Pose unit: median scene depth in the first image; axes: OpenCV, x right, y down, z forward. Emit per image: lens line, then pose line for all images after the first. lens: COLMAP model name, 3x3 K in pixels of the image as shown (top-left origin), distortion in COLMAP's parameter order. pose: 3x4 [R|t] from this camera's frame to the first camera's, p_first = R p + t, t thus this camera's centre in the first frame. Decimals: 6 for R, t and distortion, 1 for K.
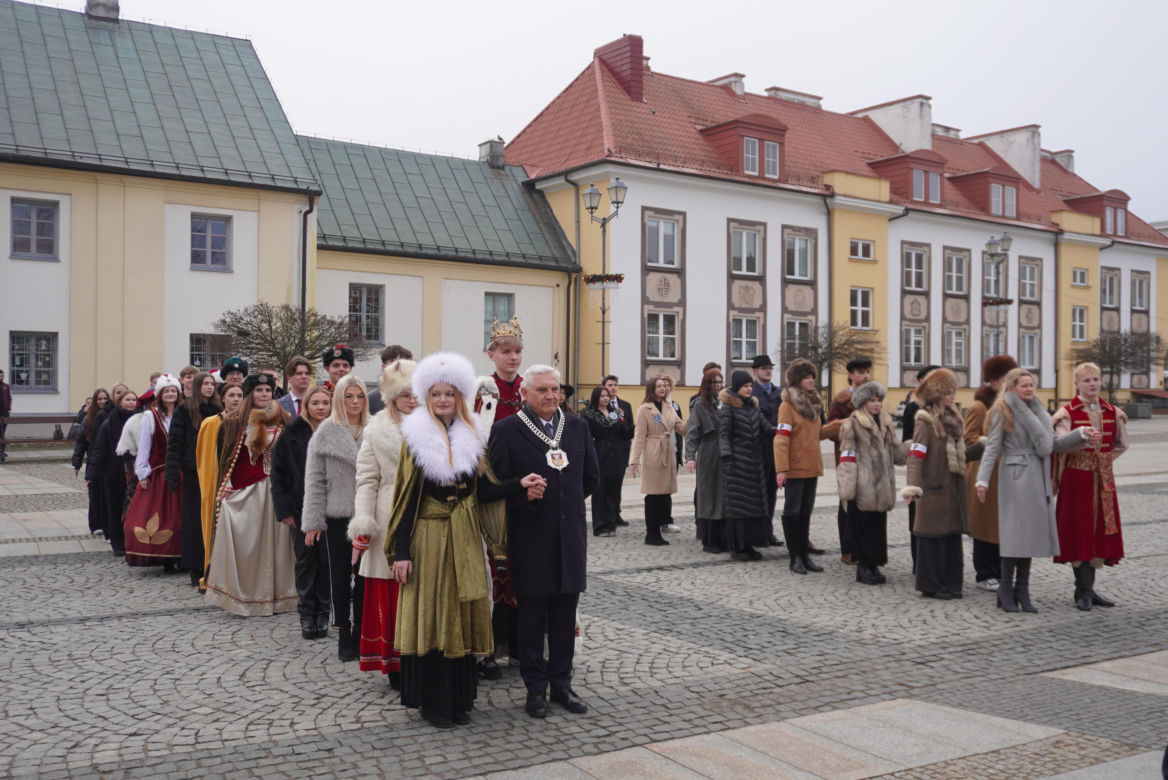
lens RADIAL K [[1239.3, 0, 587.2], [0, 1239.3, 395.0], [0, 0, 1]] dist [0.017990, -0.049405]
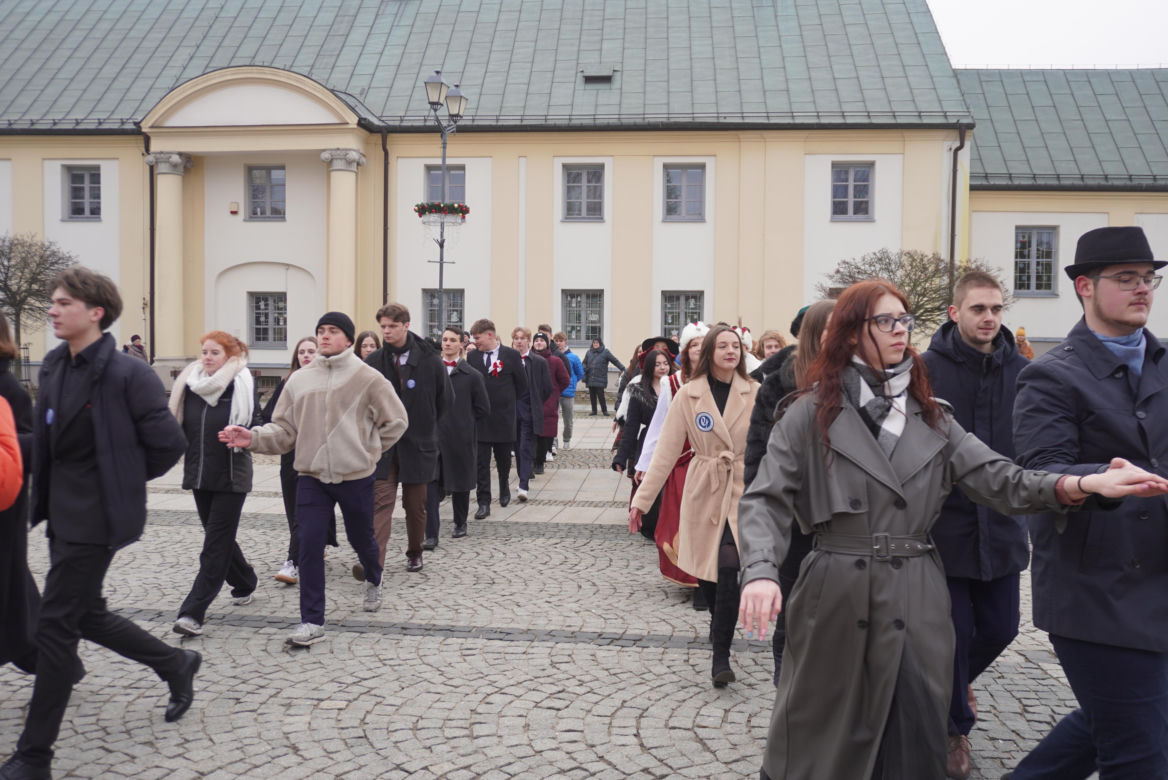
lens RADIAL K [[1098.0, 0, 580.8], [0, 1098.0, 392.1], [0, 0, 1]] dist [-0.007225, 0.018474]
pose [[0.788240, 0.021245, -0.615001, 0.048809], [-0.001277, 0.999458, 0.032889, 0.003350], [0.615367, -0.025139, 0.787840, 0.185096]]
